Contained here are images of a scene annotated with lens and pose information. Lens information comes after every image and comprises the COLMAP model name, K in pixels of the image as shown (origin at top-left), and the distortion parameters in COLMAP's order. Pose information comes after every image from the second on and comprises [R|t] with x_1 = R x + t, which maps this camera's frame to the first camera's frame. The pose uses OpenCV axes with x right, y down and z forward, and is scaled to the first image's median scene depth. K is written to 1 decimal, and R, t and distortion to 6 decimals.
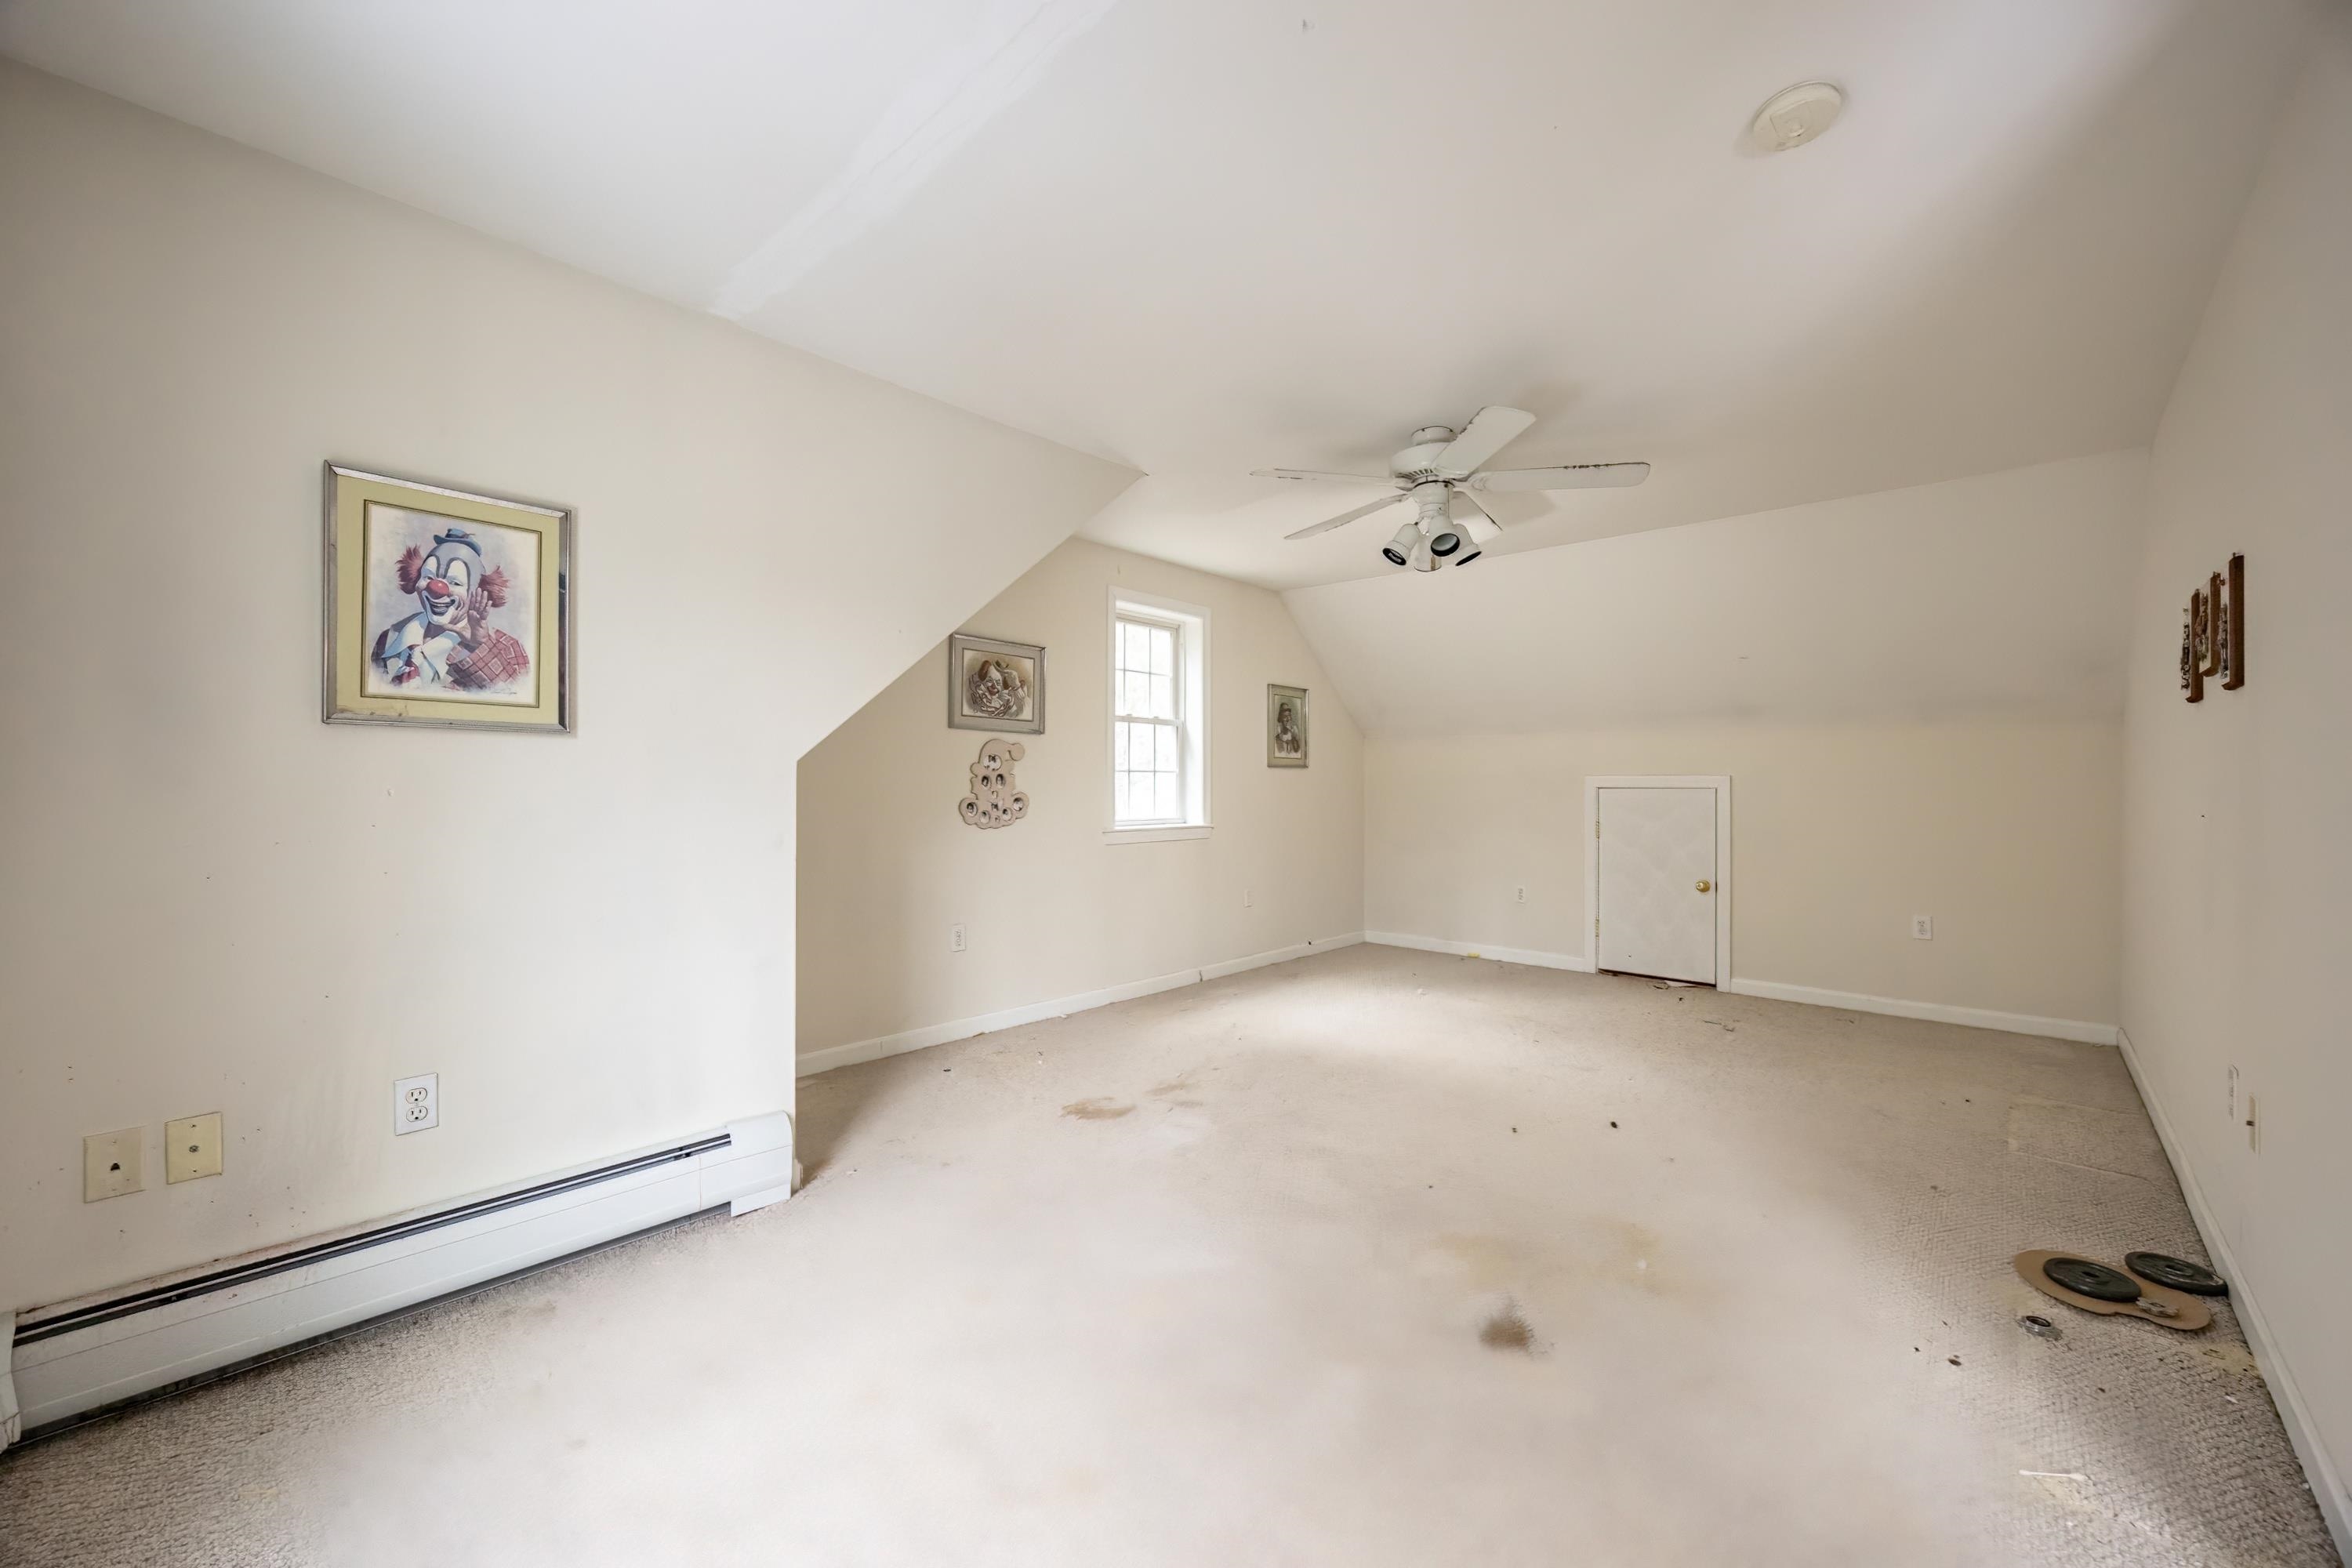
lens RADIAL K [[894.4, 0, 1179.0], [0, 894.4, 784.7], [0, 0, 1]] dist [0.001046, 0.000178]
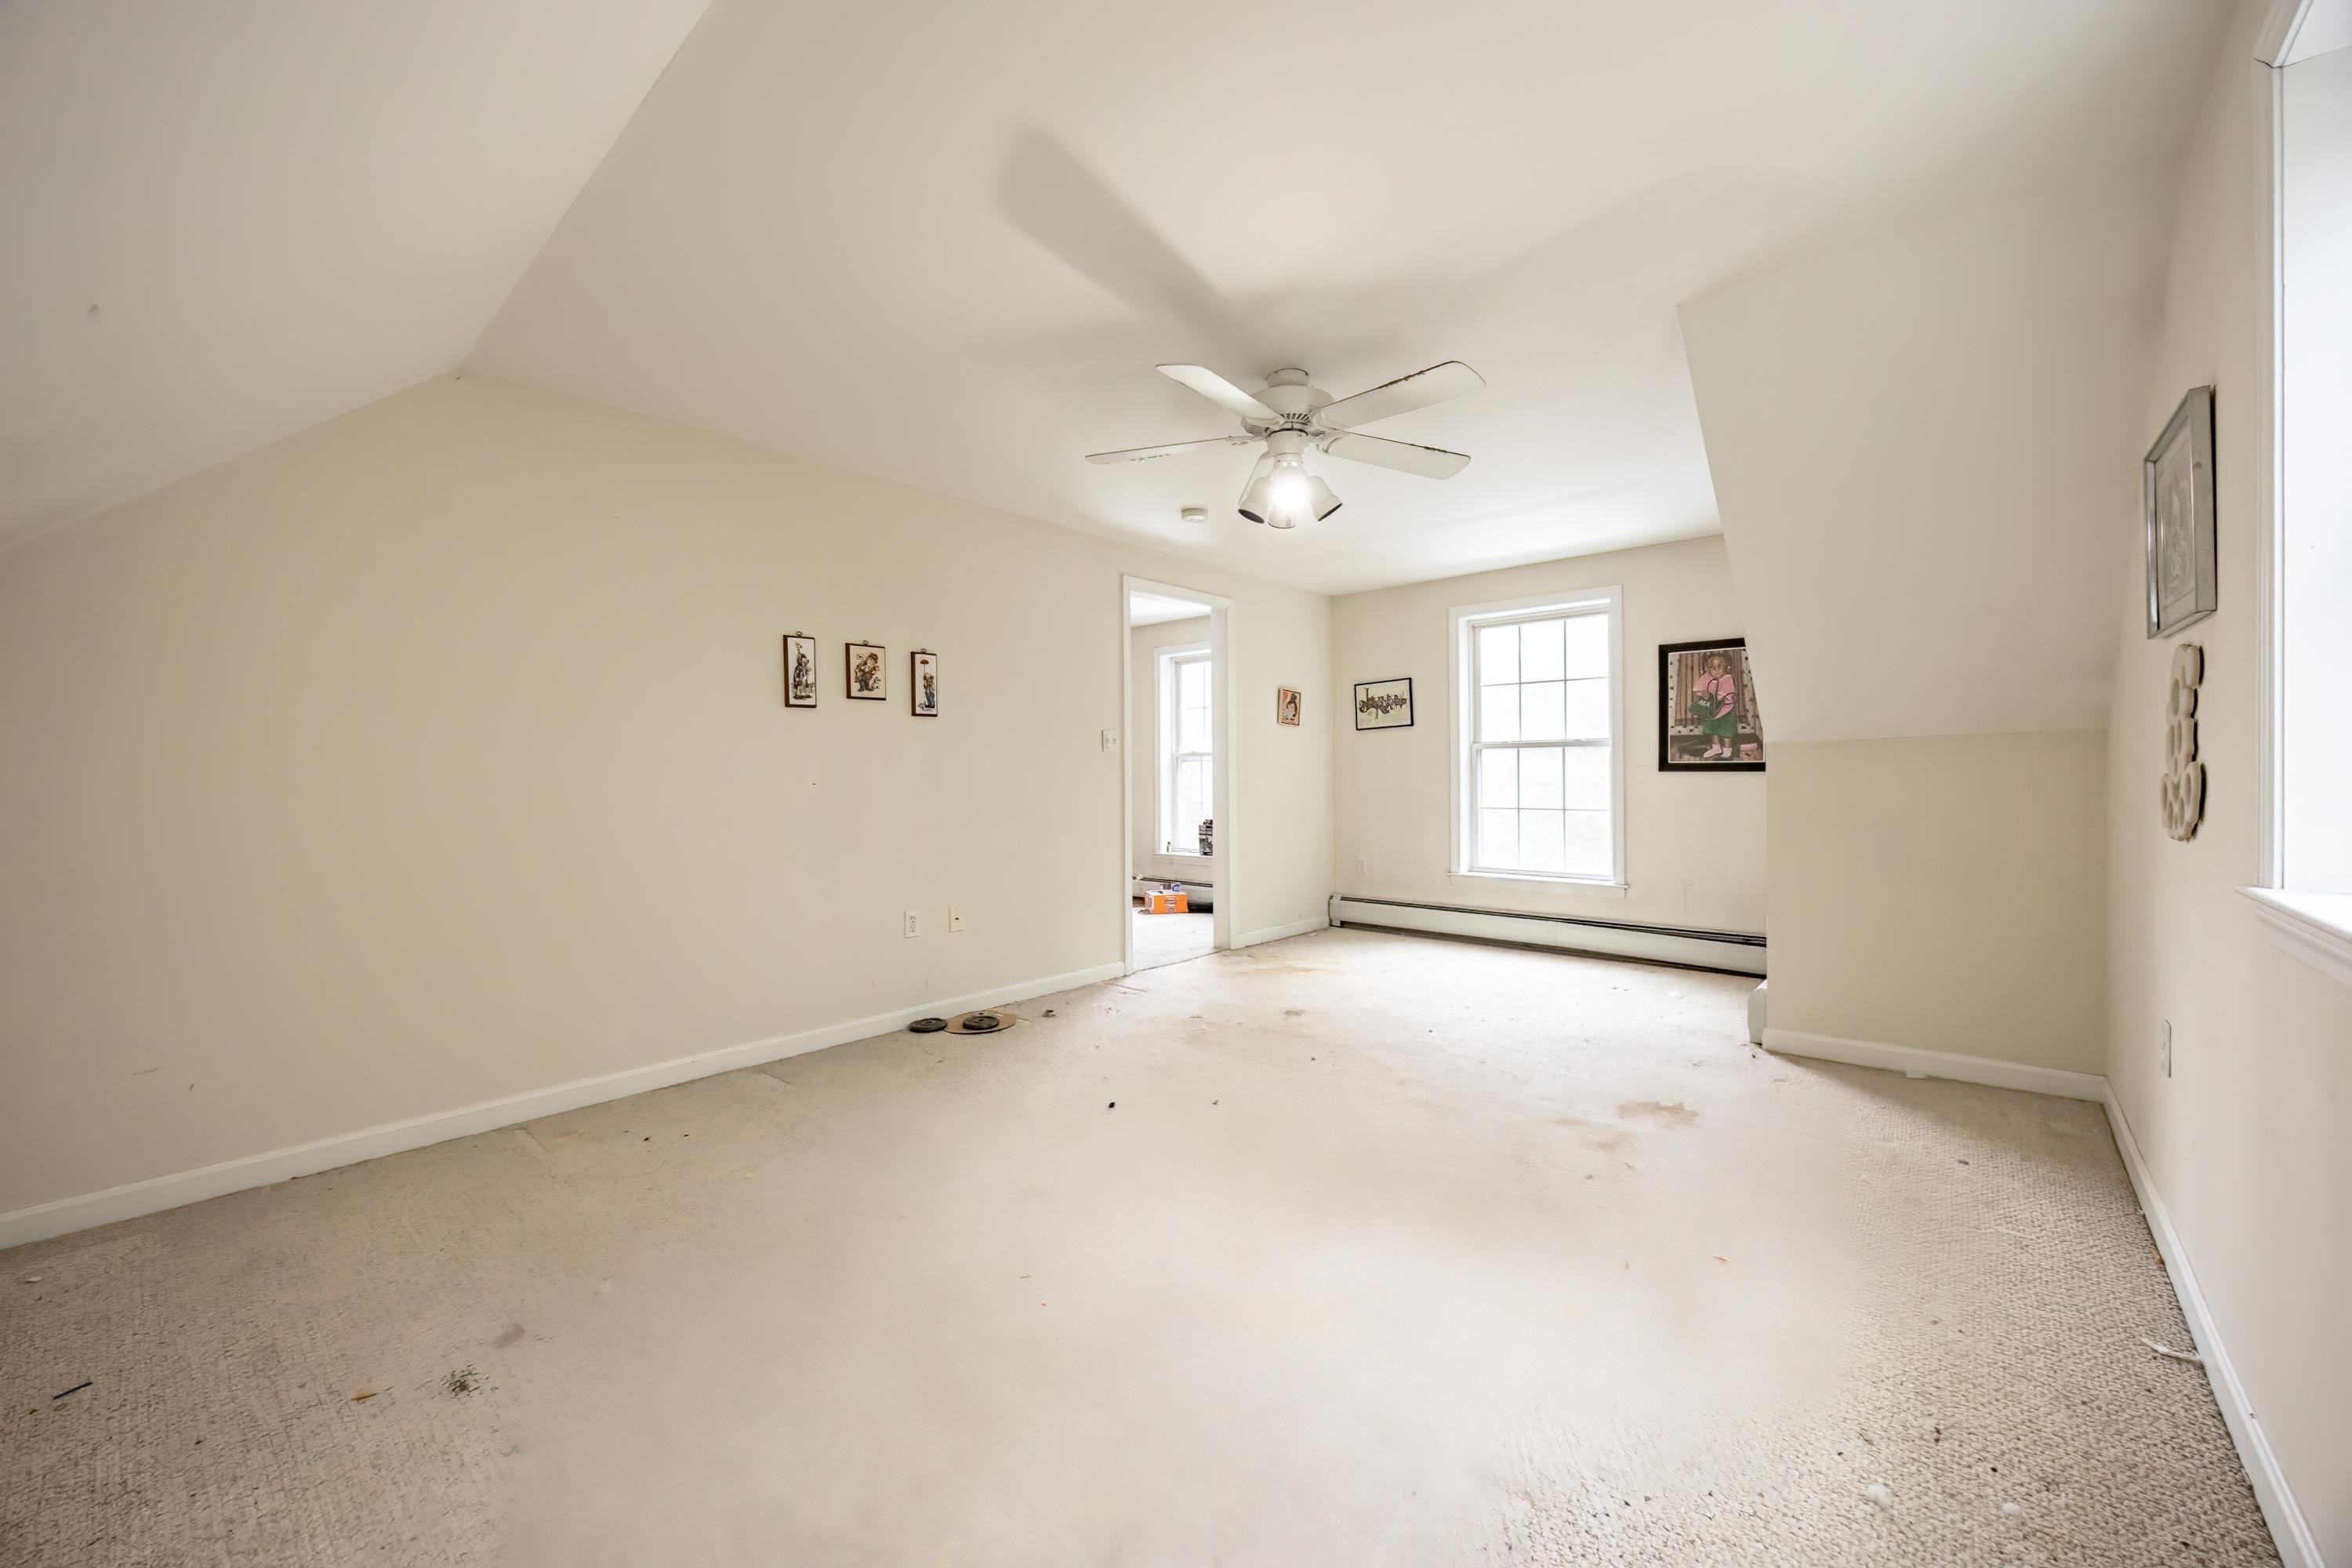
lens RADIAL K [[894.4, 0, 1175.9], [0, 894.4, 772.6], [0, 0, 1]] dist [0.001046, 0.000178]
pose [[-0.999583, -0.000808, -0.028854, 0.592707], [-0.000786, 0.999999, -0.000777, 0.026445], [0.028855, -0.000754, -0.999583, 2.650304]]
